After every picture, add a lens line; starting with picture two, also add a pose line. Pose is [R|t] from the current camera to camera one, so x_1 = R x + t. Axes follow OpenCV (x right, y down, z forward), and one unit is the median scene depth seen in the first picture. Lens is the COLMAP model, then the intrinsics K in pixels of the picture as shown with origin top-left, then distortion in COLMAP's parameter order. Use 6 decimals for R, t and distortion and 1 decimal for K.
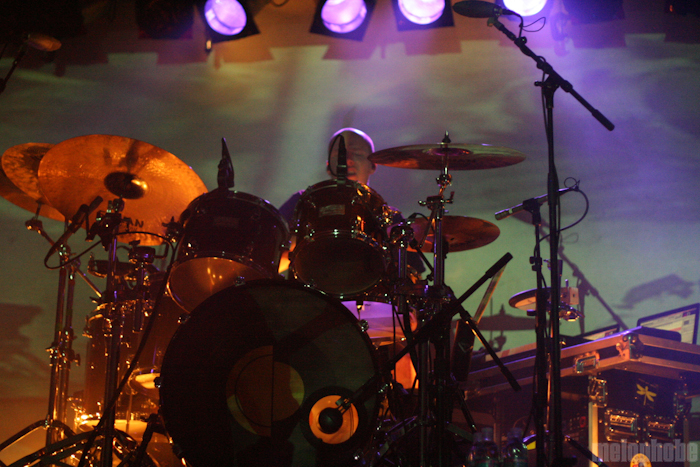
lens RADIAL K [[1663.5, 0, 345.9], [0, 1663.5, 231.1], [0, 0, 1]] dist [-0.162869, 0.000000]
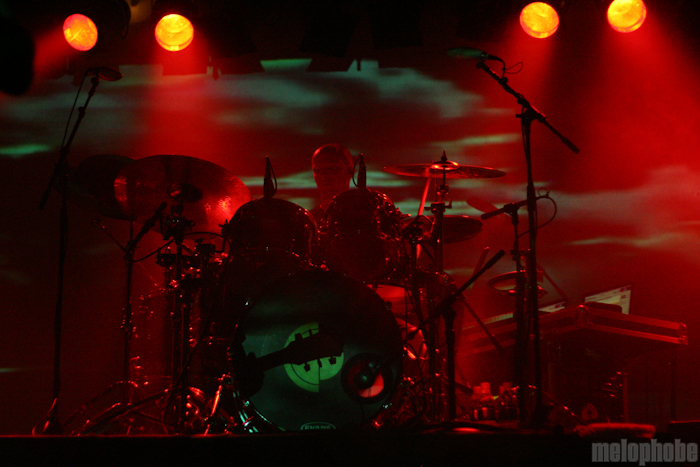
lens RADIAL K [[1663.5, 0, 351.3], [0, 1663.5, 236.4], [0, 0, 1]] dist [-0.162869, 0.000000]
pose [[0.998066, -0.007437, 0.061720, -0.086748], [0.005860, 0.999653, 0.025688, -0.027060], [-0.061890, -0.025277, 0.997763, -0.258126]]
